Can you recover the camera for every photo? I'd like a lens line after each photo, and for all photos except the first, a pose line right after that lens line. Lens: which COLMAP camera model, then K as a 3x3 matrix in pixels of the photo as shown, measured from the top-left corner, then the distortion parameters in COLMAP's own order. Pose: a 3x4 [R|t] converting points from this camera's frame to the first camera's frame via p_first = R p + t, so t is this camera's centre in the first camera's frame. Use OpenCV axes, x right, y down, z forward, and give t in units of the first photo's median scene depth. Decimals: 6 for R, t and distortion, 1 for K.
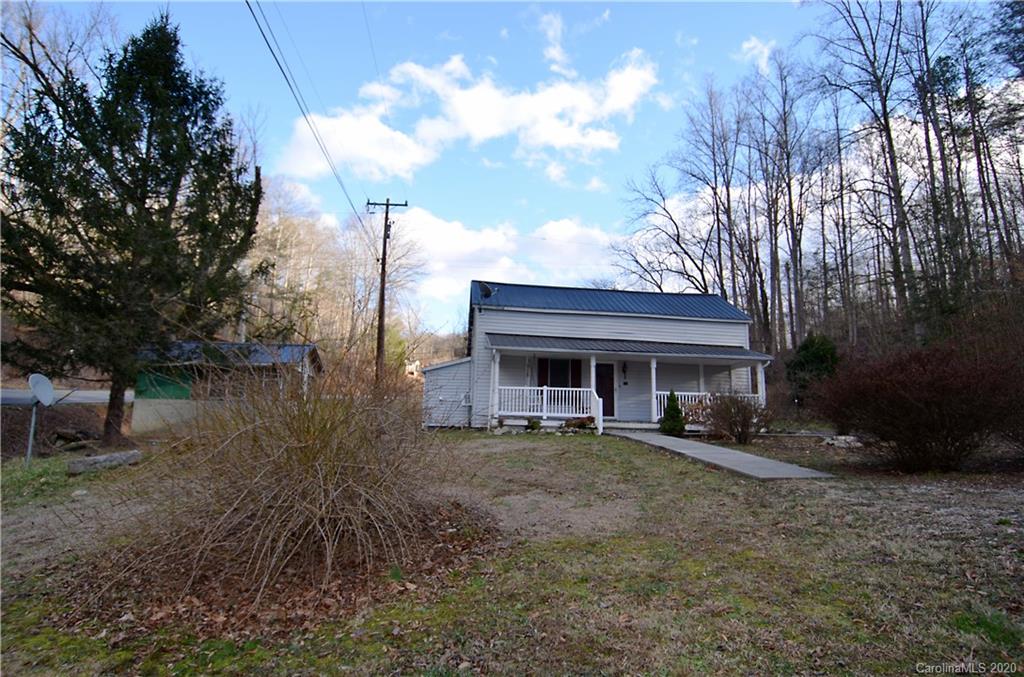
lens RADIAL K [[537.1, 0, 512.7], [0, 537.1, 346.6], [0, 0, 1]] dist [0.004661, -0.014343]
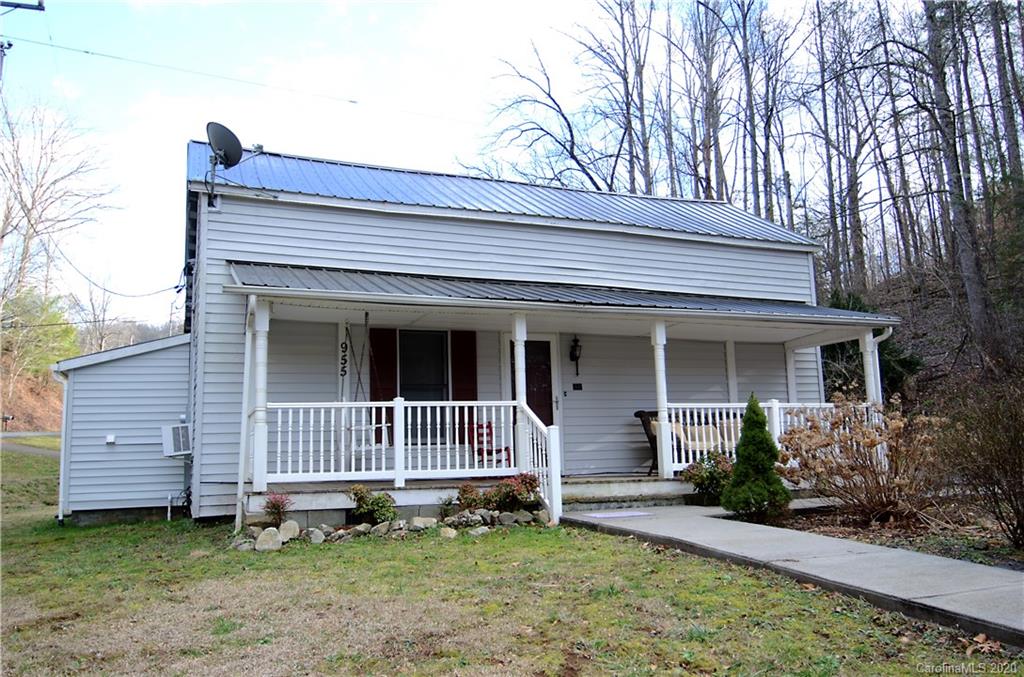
lens RADIAL K [[836.9, 0, 500.8], [0, 836.9, 335.5], [0, 0, 1]] dist [0.031125, -0.003998]
pose [[0.967037, -0.010089, 0.254436, -0.017208], [0.011871, 0.999915, -0.005469, 0.034330], [-0.254359, 0.008309, 0.967074, 0.413825]]
